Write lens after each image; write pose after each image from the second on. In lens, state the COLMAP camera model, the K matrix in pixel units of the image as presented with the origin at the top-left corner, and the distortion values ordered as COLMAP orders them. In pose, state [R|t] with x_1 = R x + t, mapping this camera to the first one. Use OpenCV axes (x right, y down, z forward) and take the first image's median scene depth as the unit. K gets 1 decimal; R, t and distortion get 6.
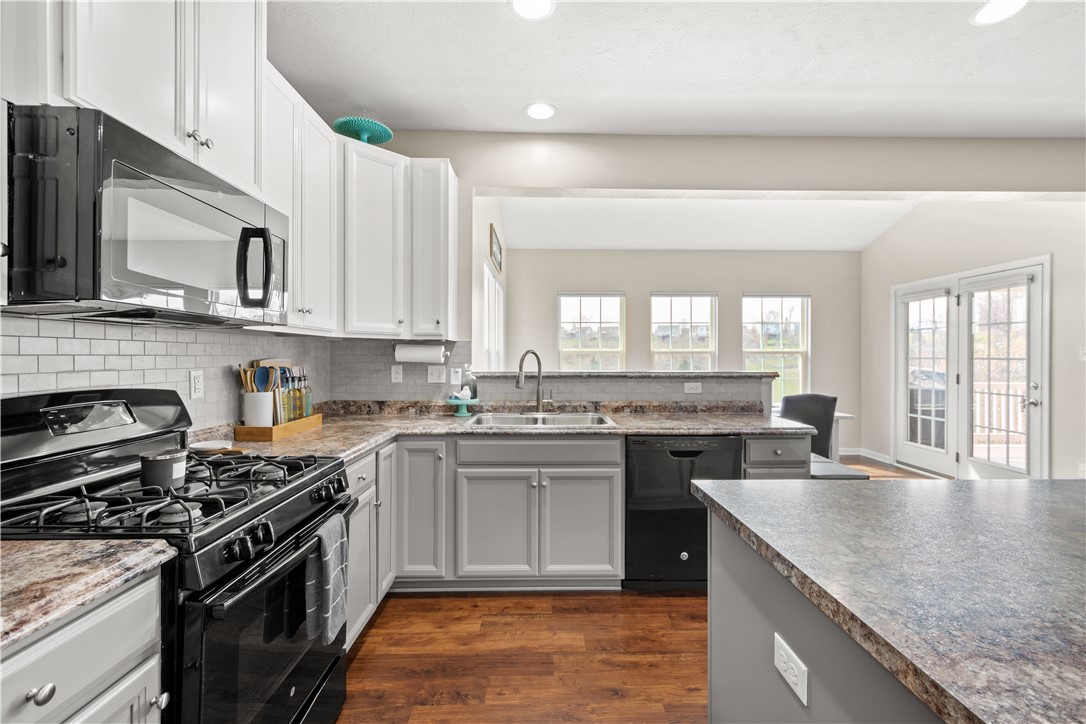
lens RADIAL K [[465.7, 0, 543.0], [0, 465.7, 362.0], [0, 0, 1]] dist [0.000599, 0.000101]
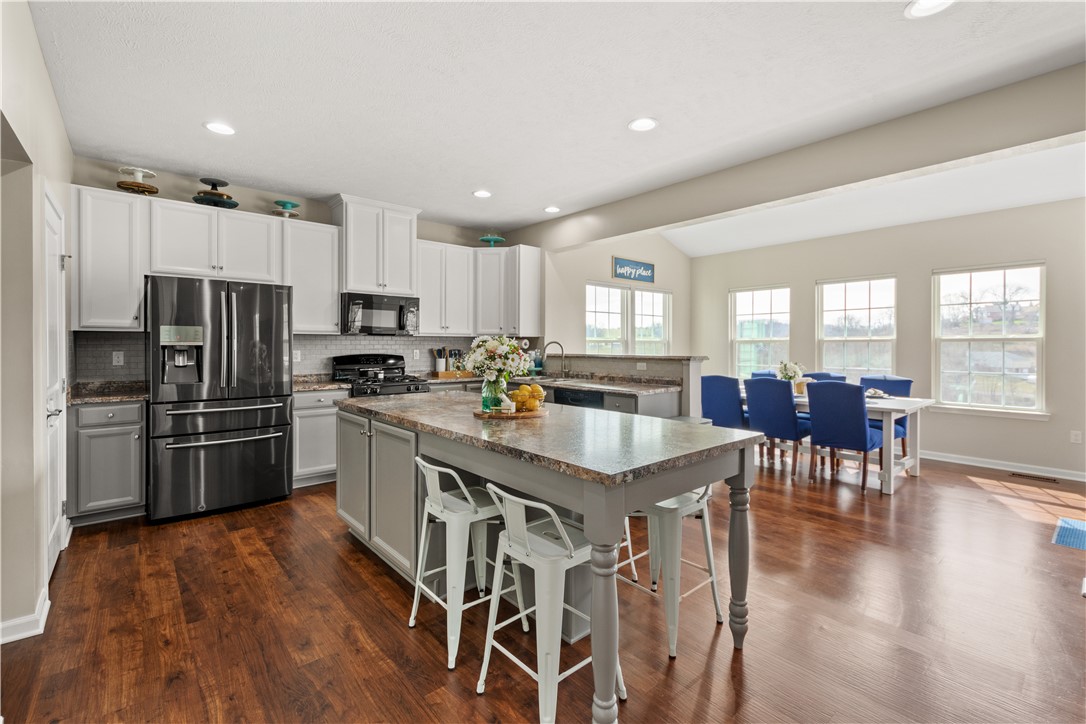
lens RADIAL K [[465.7, 0, 543.0], [0, 465.7, 362.0], [0, 0, 1]] dist [0.000599, 0.000101]
pose [[0.649063, 0.024704, -0.760334, 1.227517], [-0.009550, 0.999658, 0.024327, 0.009140], [0.760675, -0.008529, 0.649077, -0.186848]]
